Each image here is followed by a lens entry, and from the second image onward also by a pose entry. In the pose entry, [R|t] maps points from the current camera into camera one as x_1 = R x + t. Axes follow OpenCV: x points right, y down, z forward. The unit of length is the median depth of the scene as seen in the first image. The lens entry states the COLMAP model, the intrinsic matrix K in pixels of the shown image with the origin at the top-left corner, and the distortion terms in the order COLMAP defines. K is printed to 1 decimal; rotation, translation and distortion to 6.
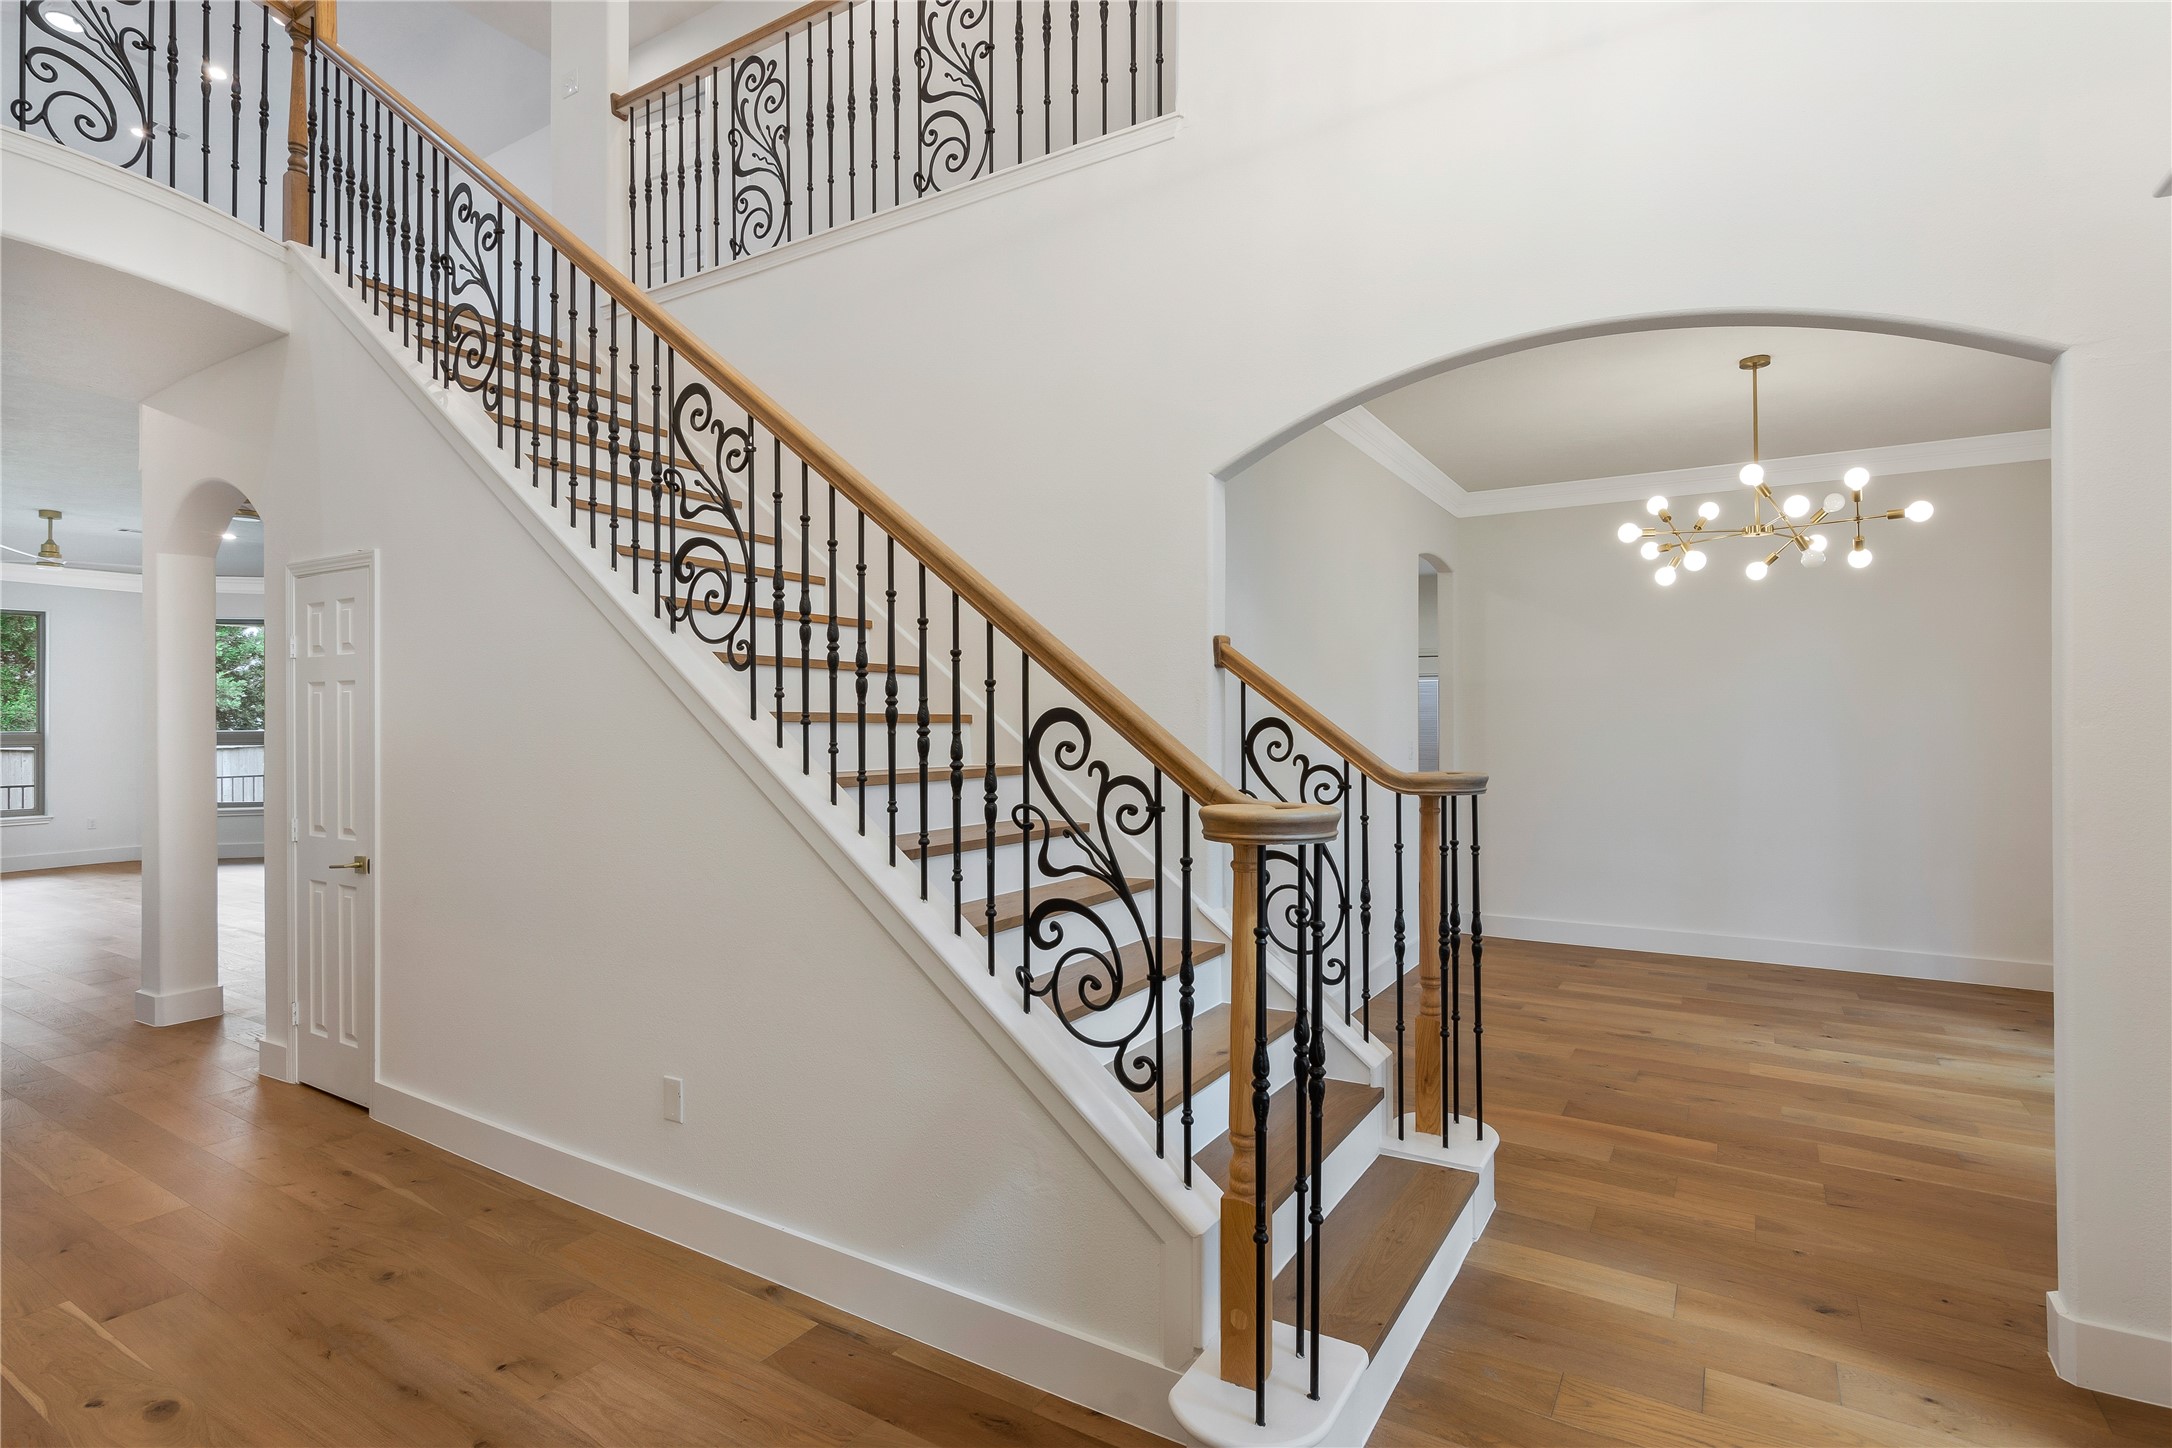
lens RADIAL K [[1086.3, 0, 1065.2], [0, 1086.3, 717.8], [0, 0, 1]] dist [-0.001098, 0.002062]
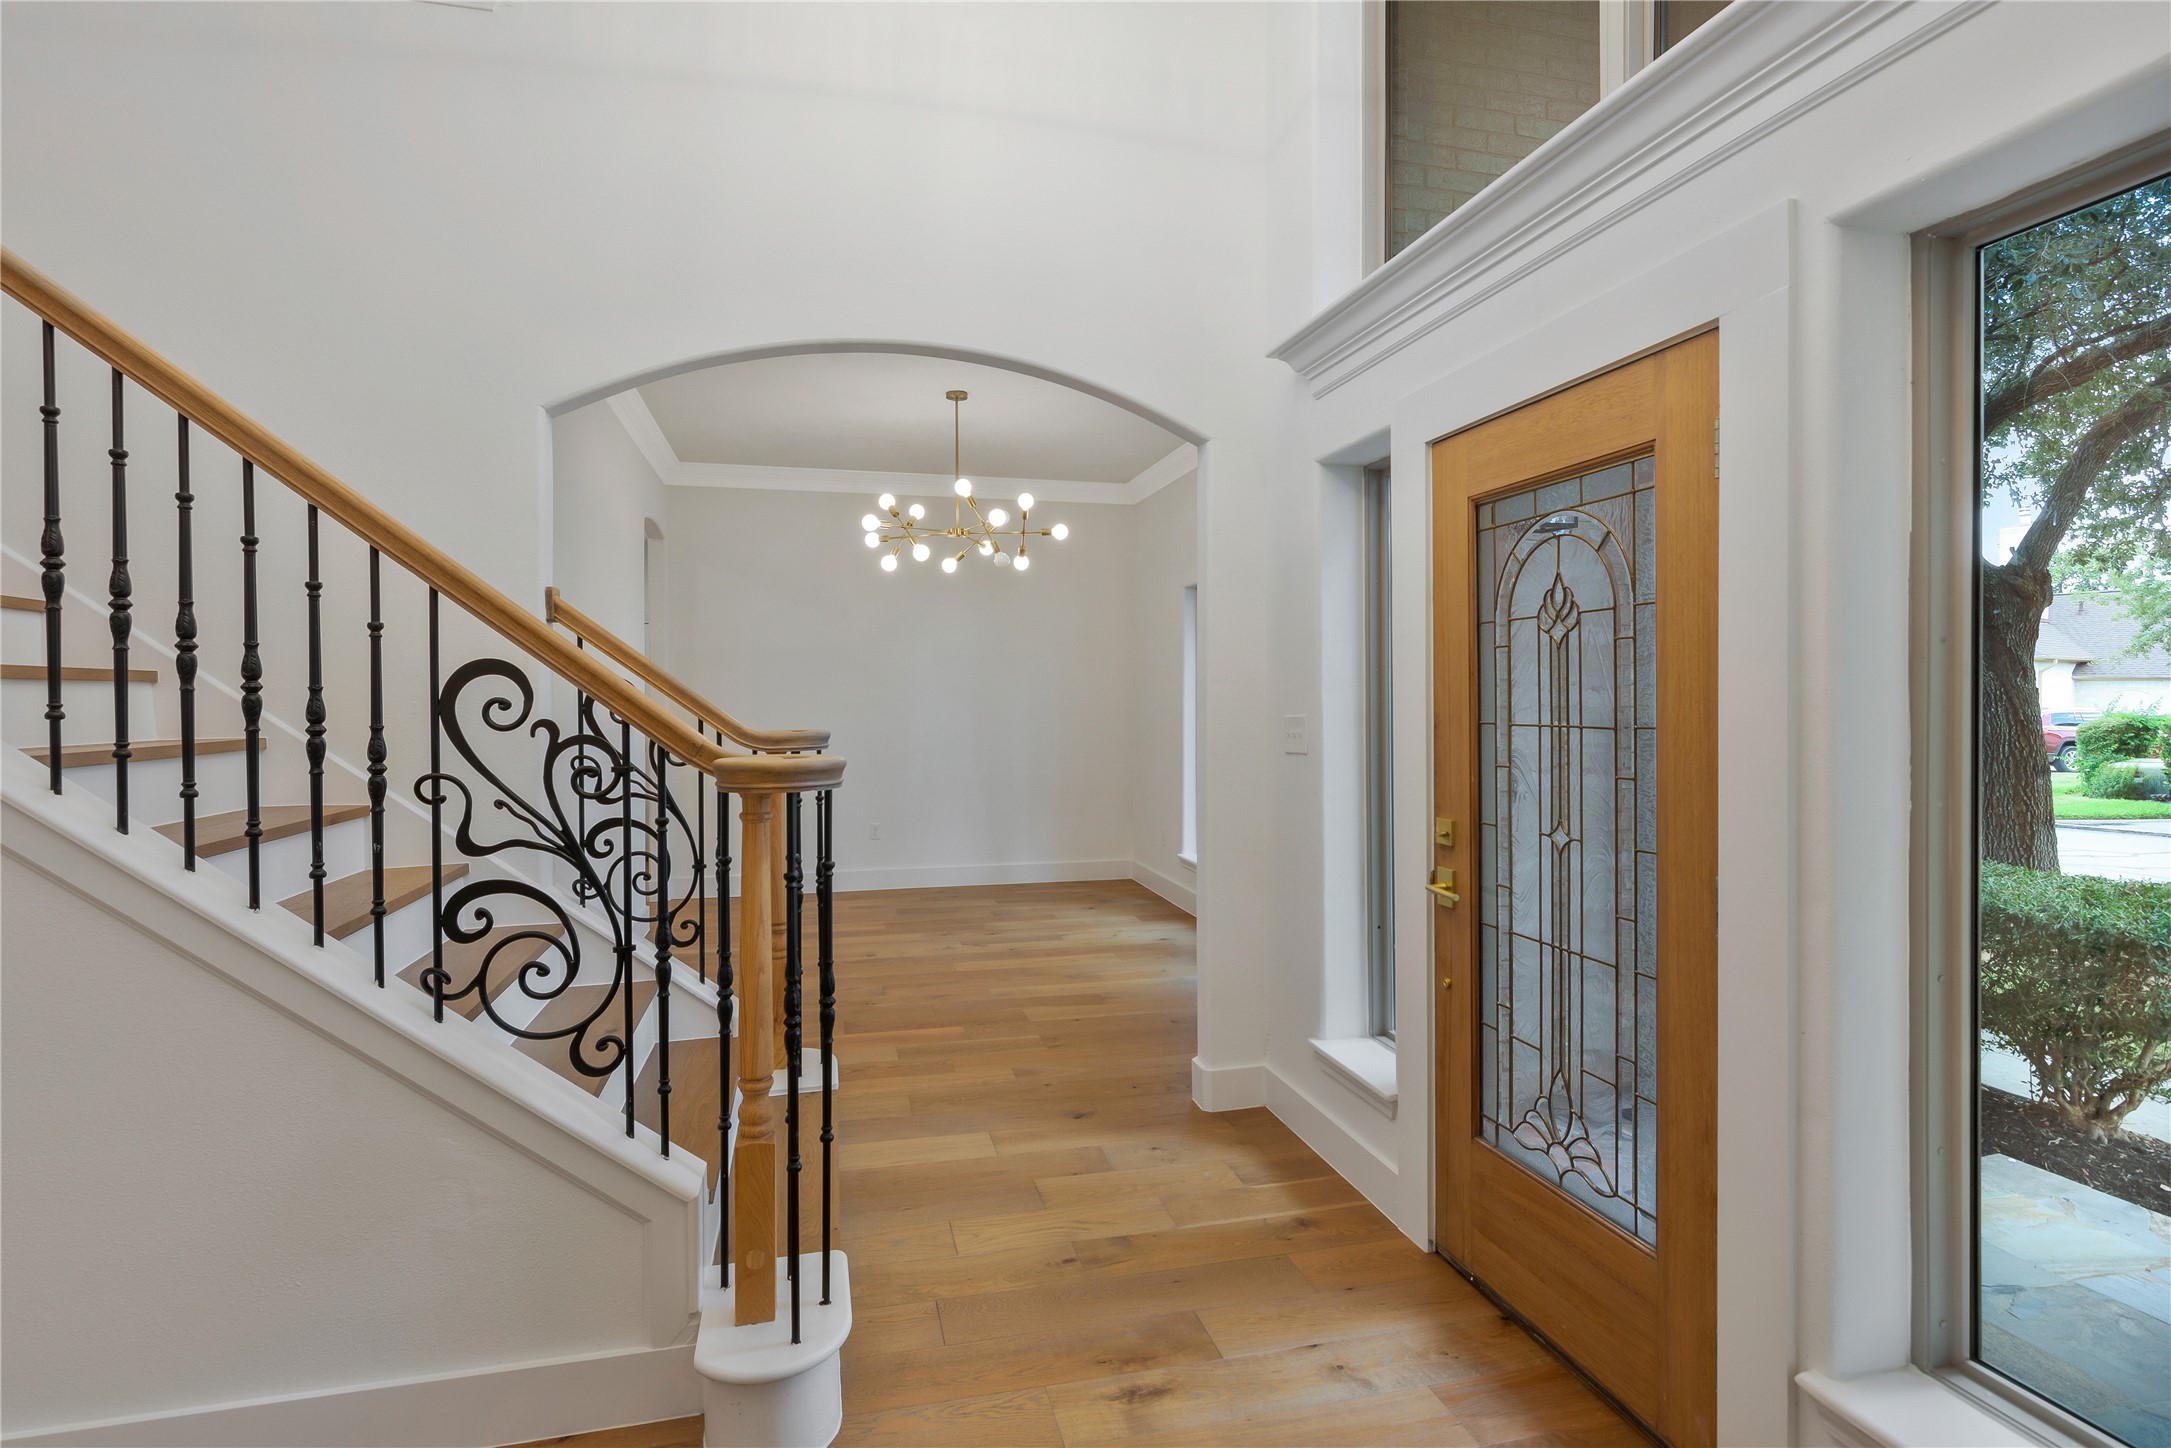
lens RADIAL K [[1085.8, 0, 1099.2], [0, 1085.8, 718.3], [0, 0, 1]] dist [-0.001098, 0.002062]
pose [[0.688780, -0.014884, 0.724817, -0.197419], [-0.003207, 0.999717, 0.023576, 0.011114], [-0.724963, -0.018564, 0.688538, 0.041119]]
